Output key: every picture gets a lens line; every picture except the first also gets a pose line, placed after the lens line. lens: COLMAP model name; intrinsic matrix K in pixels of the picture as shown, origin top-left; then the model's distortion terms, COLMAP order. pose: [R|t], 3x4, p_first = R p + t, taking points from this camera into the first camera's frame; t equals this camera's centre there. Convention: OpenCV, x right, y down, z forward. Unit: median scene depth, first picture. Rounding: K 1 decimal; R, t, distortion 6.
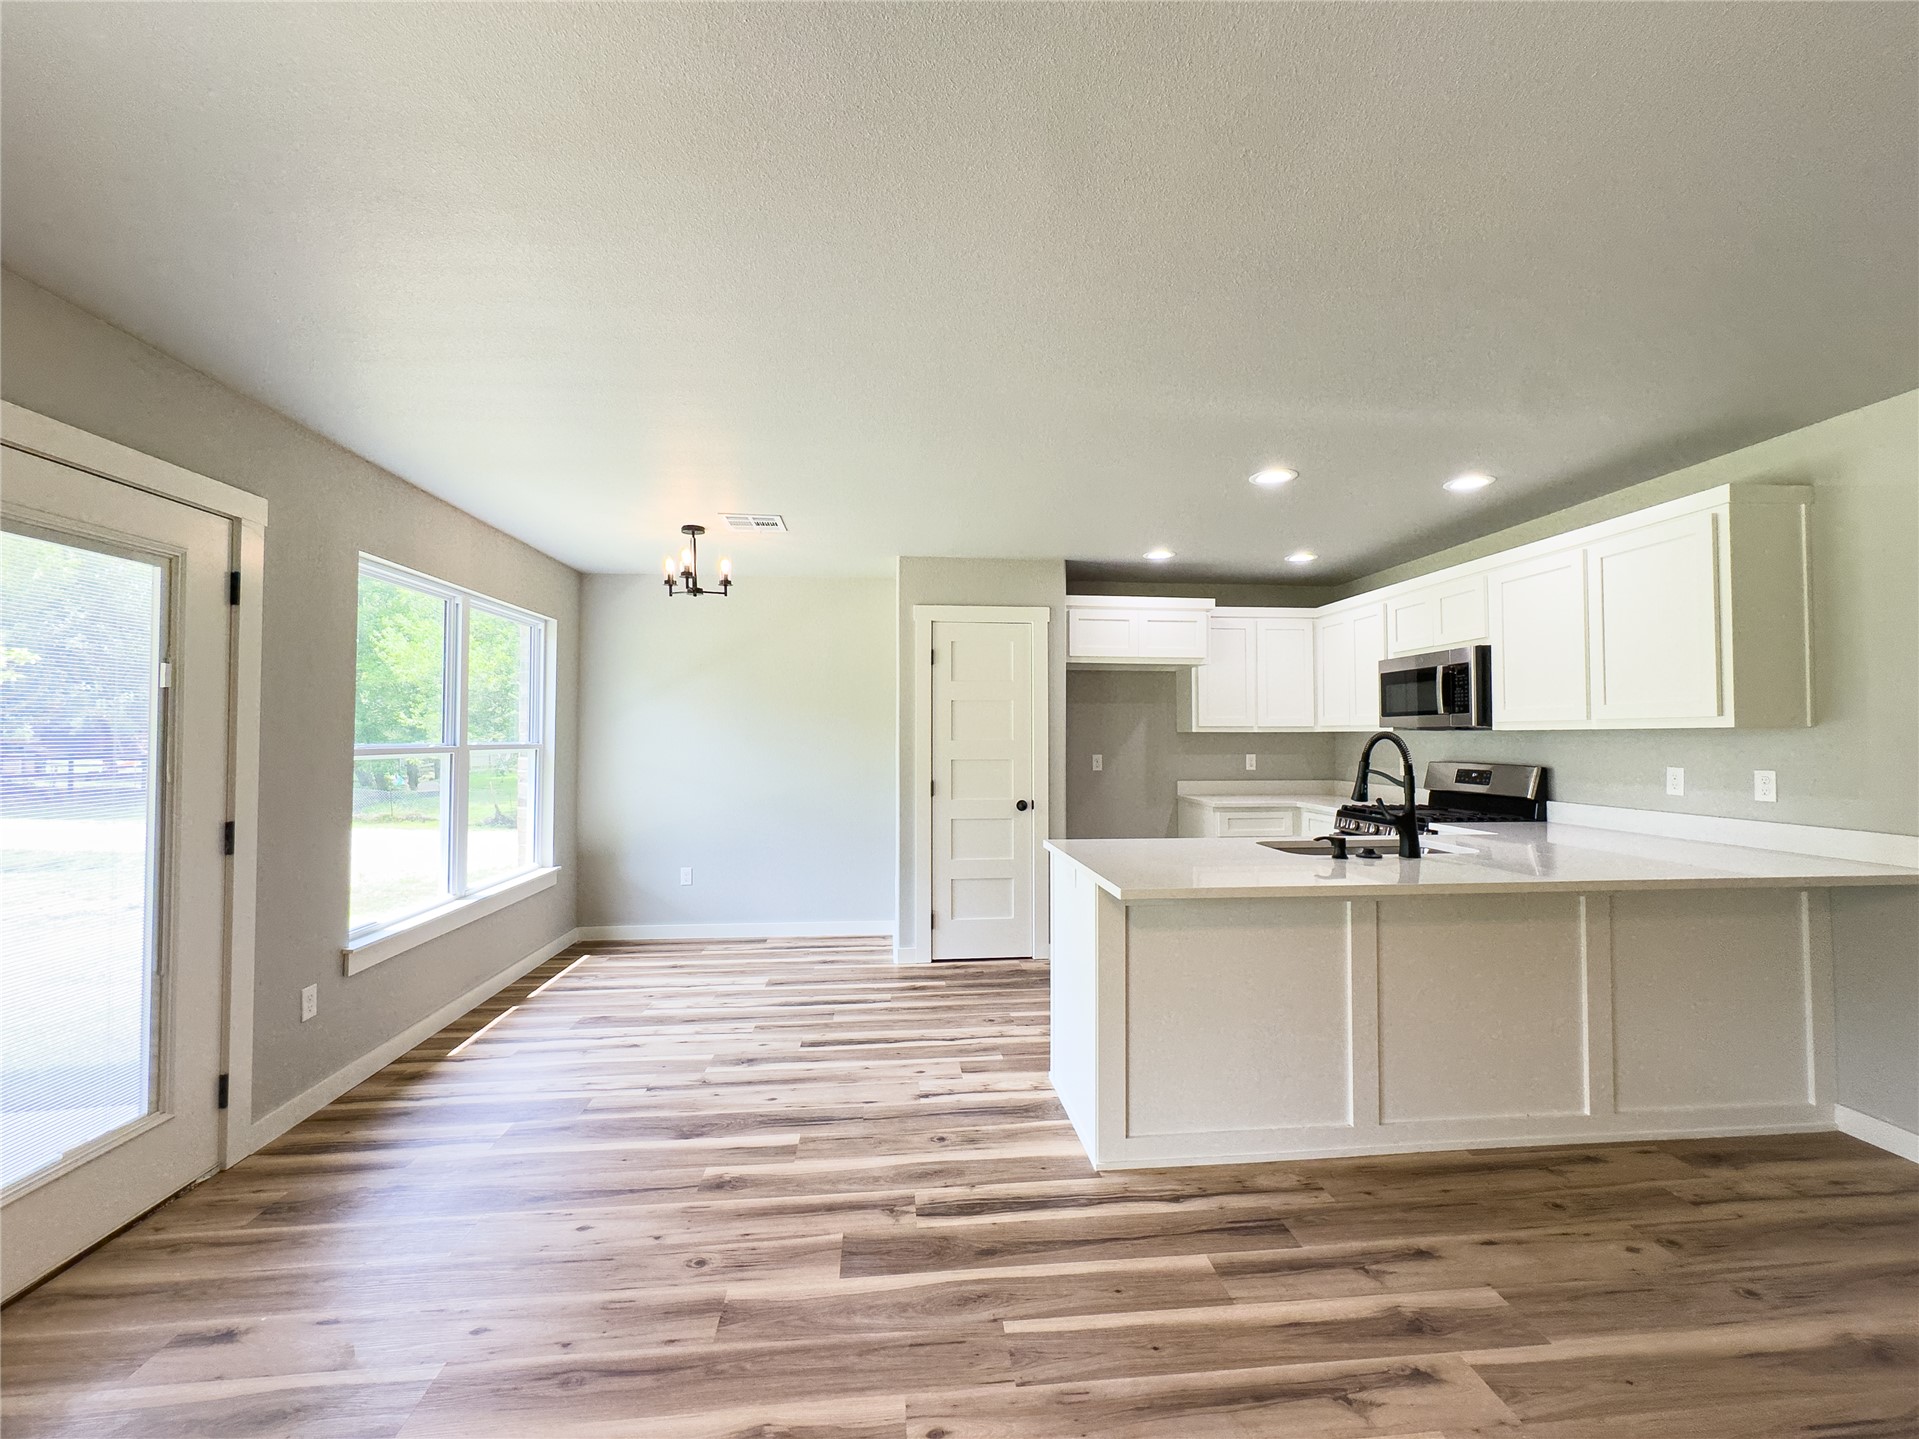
lens RADIAL K [[769.6, 0, 959.8], [0, 769.6, 718.6], [0, 0, 1]] dist [-0.002701, 0.000493]
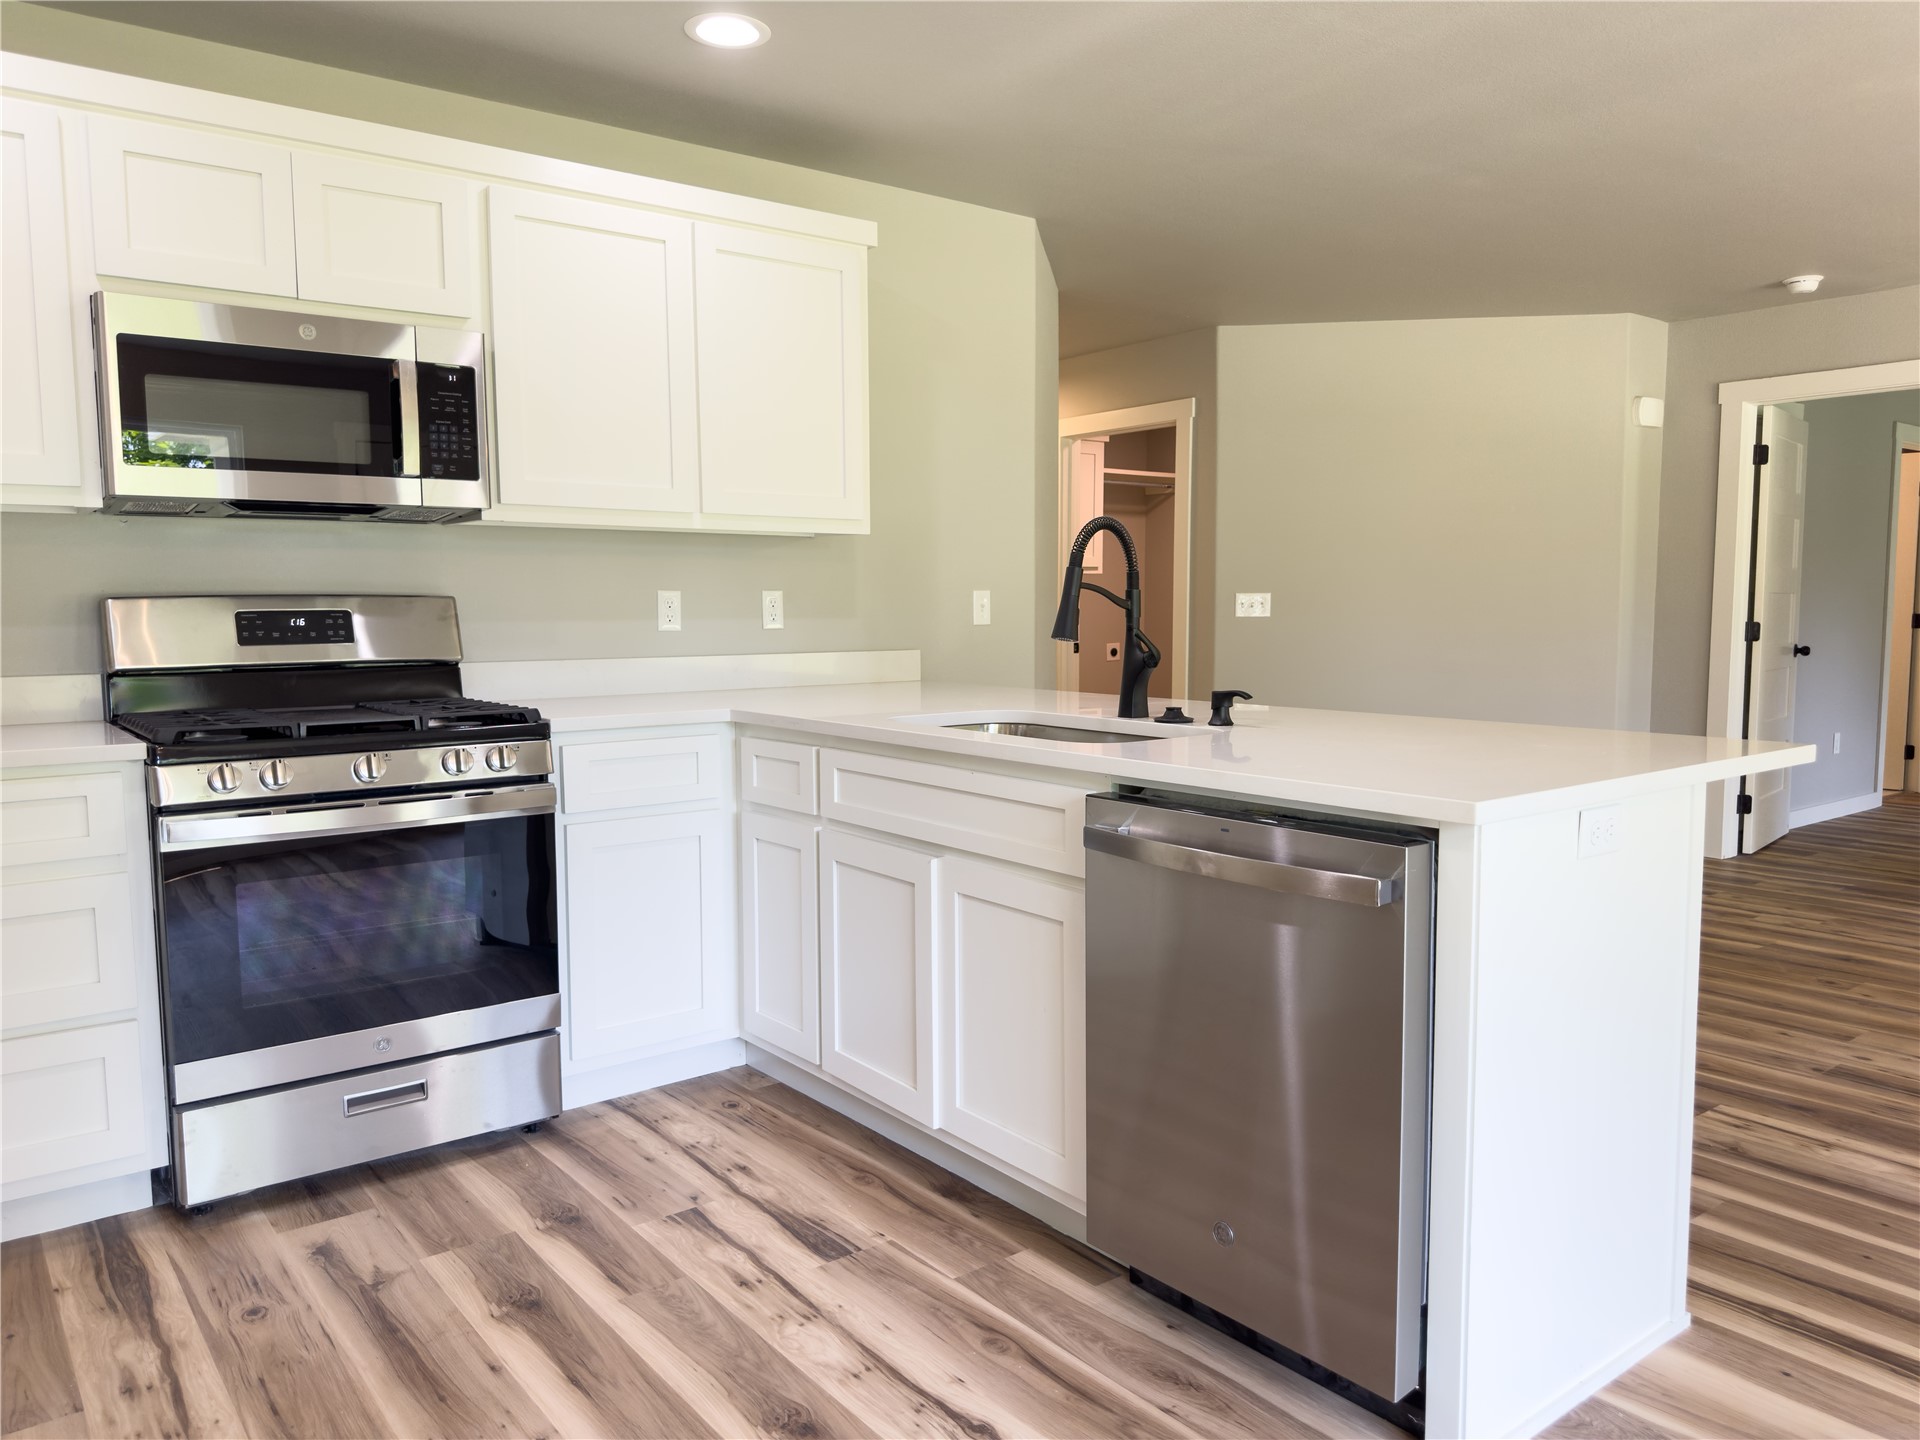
lens RADIAL K [[1374.2, 0, 960.4], [0, 1374.2, 721.7], [0, 0, 1]] dist [0.002228, 0.001077]
pose [[-0.534580, -0.072570, 0.841996, -0.292860], [-0.016357, 0.997008, 0.075545, 0.101169], [-0.844960, 0.026612, -0.534168, 1.746497]]
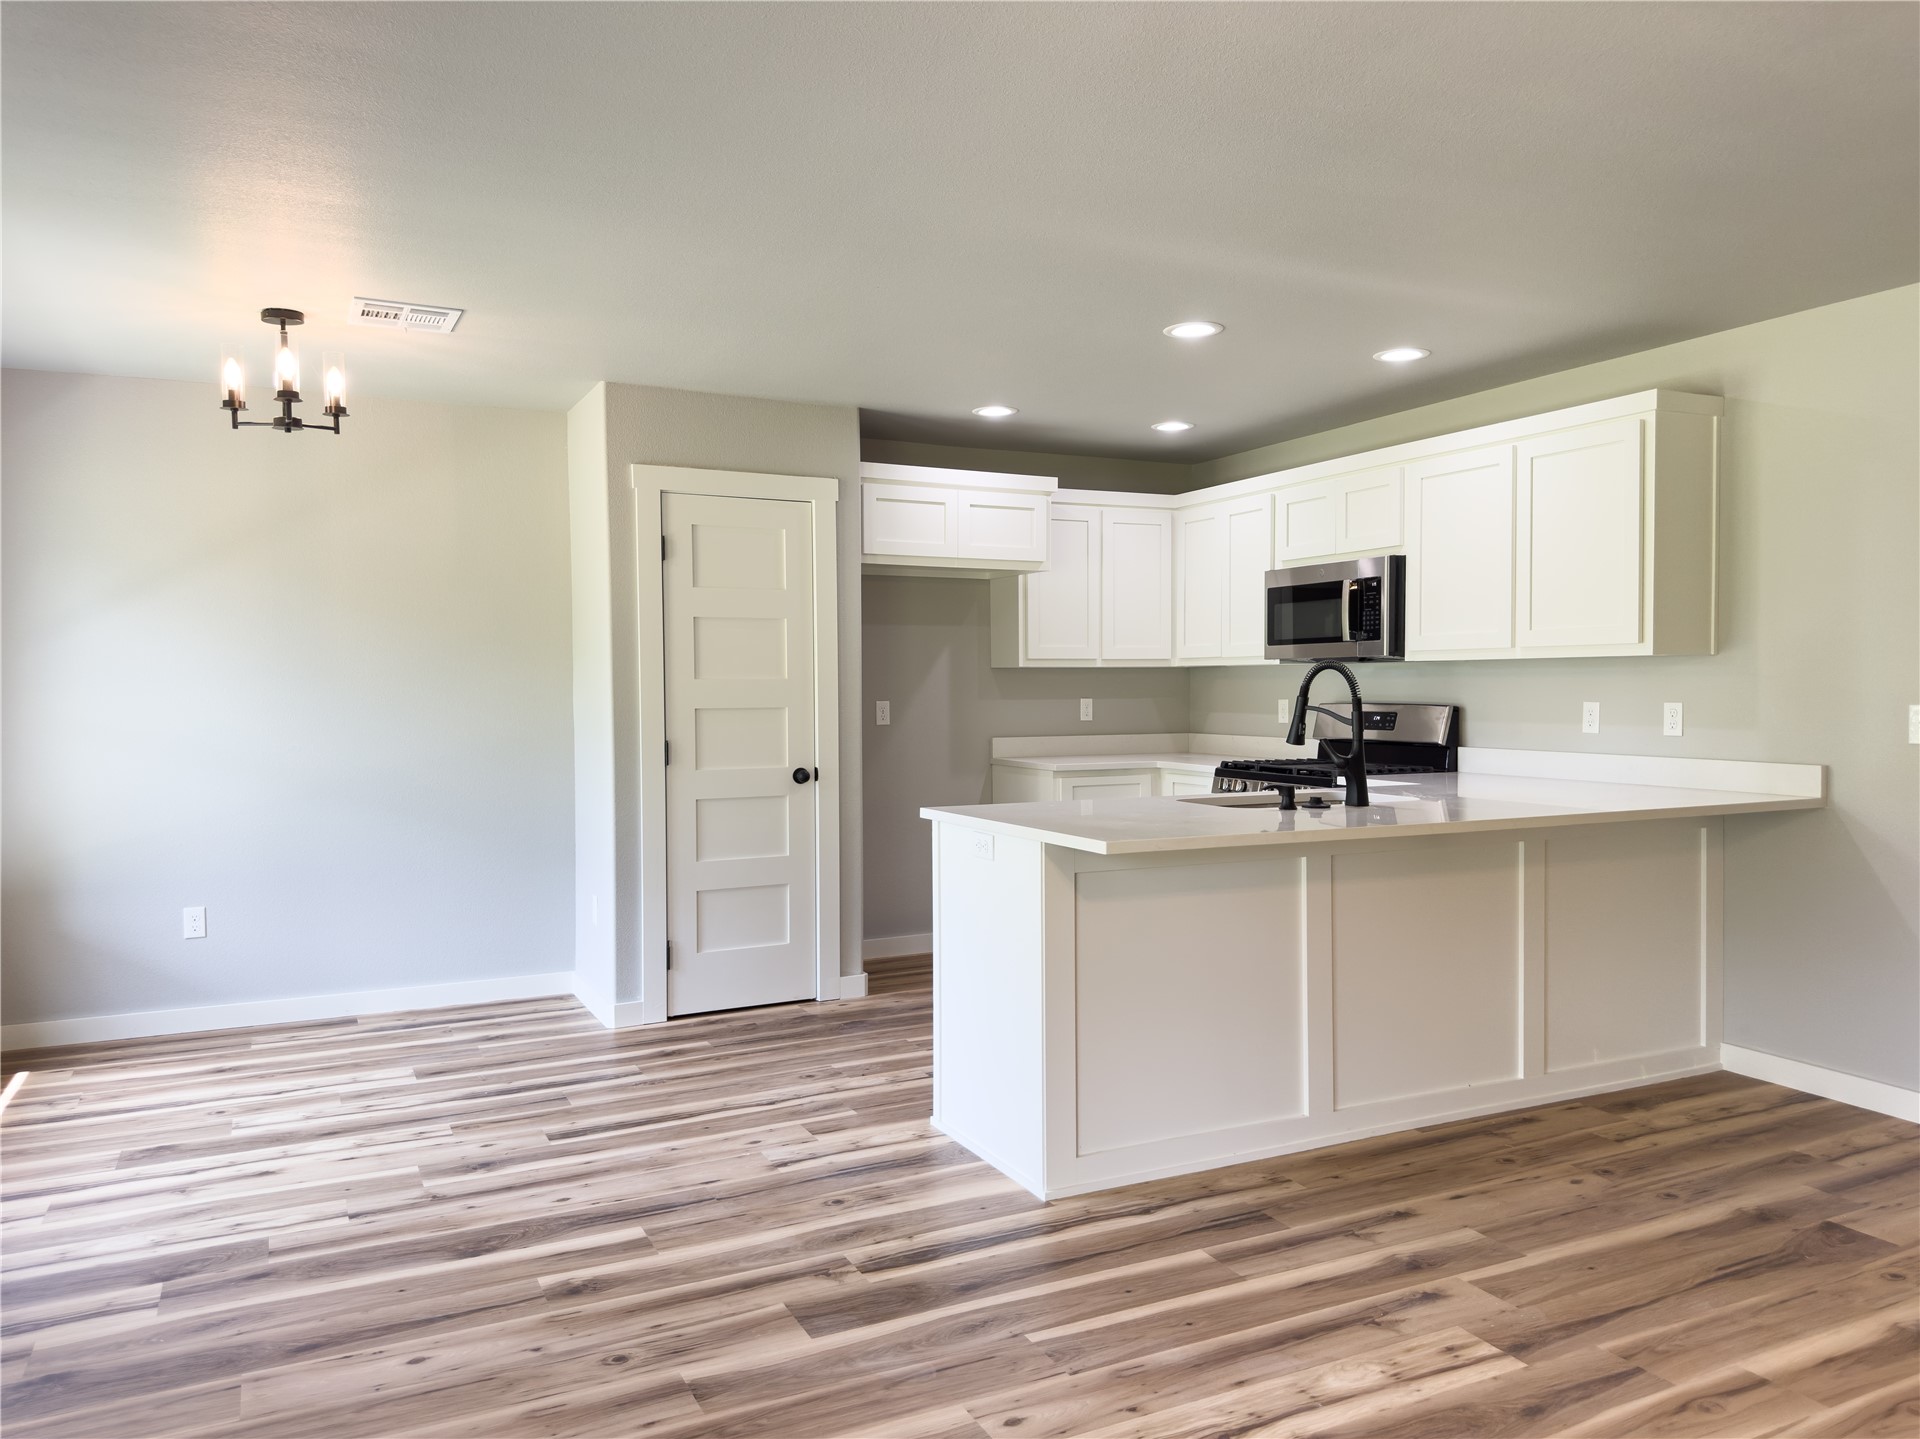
lens RADIAL K [[1352.5, 0, 958.5], [0, 1352.5, 723.2], [0, 0, 1]] dist [0.074868, -0.121618]
pose [[0.935409, -0.015881, 0.353212, -0.370408], [-0.002912, 0.998611, 0.052611, 0.009195], [-0.353557, -0.050242, 0.934063, -0.257883]]
